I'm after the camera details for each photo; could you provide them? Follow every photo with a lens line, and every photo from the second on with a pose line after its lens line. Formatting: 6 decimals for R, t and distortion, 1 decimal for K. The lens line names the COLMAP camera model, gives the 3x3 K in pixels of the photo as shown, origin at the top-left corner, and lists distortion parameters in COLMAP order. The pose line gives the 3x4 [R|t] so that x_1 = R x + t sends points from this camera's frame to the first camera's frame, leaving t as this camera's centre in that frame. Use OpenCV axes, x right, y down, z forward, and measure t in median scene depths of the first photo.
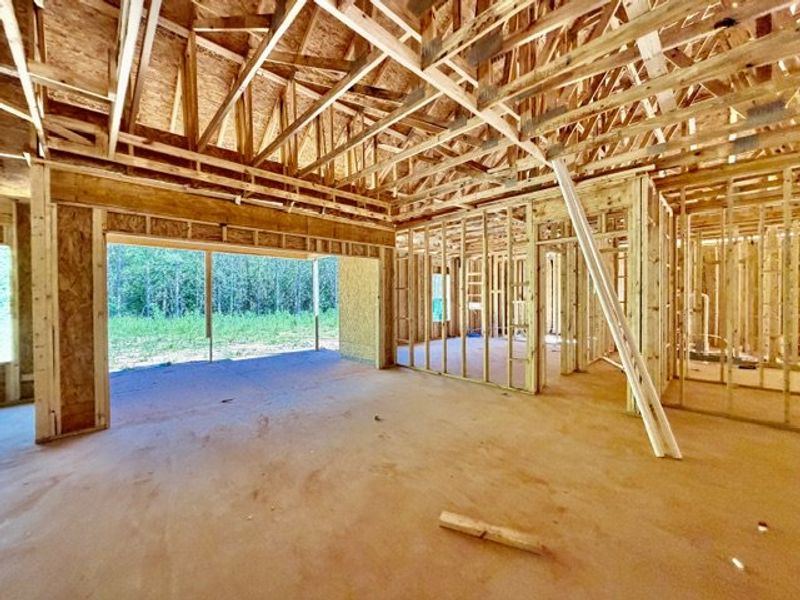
lens RADIAL K [[318.2, 0, 400.0], [0, 318.2, 300.0], [0, 0, 1]] dist [-0.000496, 0.000111]
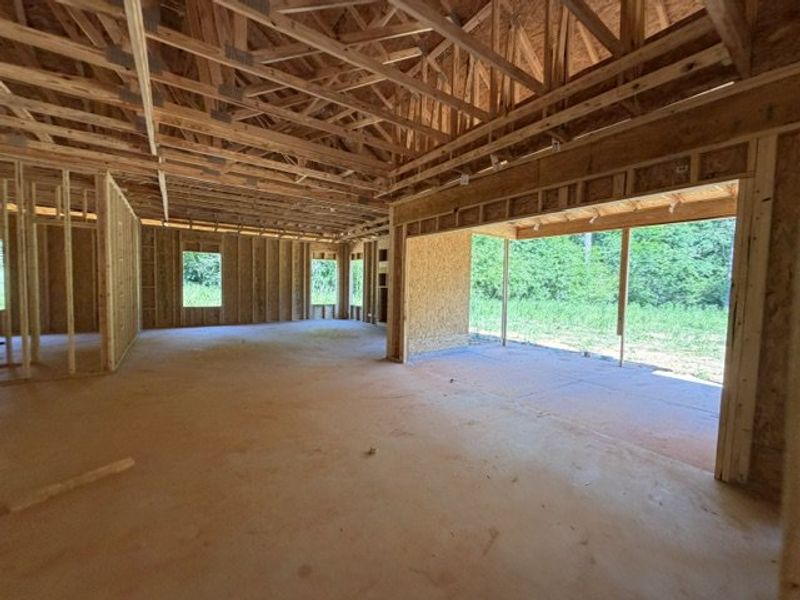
lens RADIAL K [[318.2, 0, 400.0], [0, 318.2, 300.0], [0, 0, 1]] dist [-0.000496, 0.000111]
pose [[-0.158825, 0.051329, -0.985972, 0.551359], [-0.034919, 0.997731, 0.057567, 0.000821], [0.986689, 0.043573, -0.156672, 1.076472]]
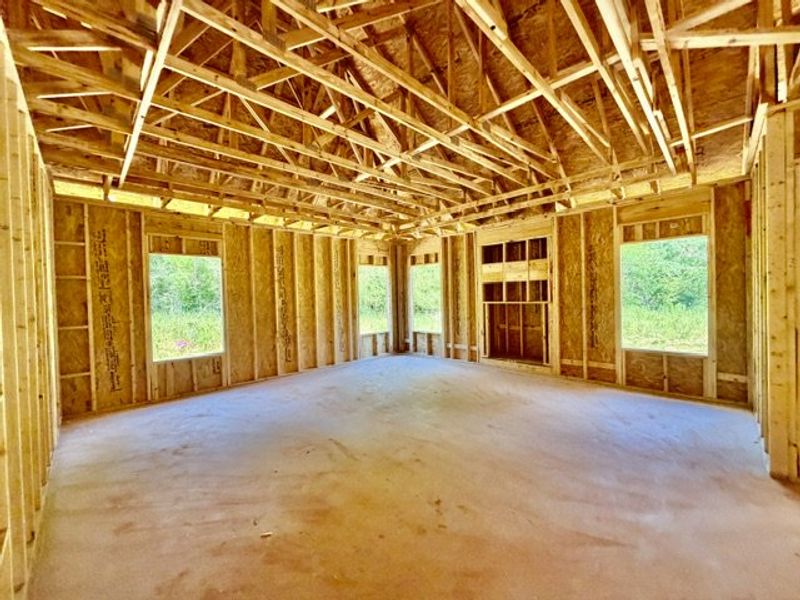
lens RADIAL K [[312.3, 0, 400.0], [0, 312.3, 300.0], [0, 0, 1]] dist [-0.000024, -0.000078]
pose [[0.003217, 0.019654, -0.999802, -0.323286], [0.010494, 0.999751, 0.019686, -0.004494], [0.999940, -0.010556, 0.003010, 0.079027]]
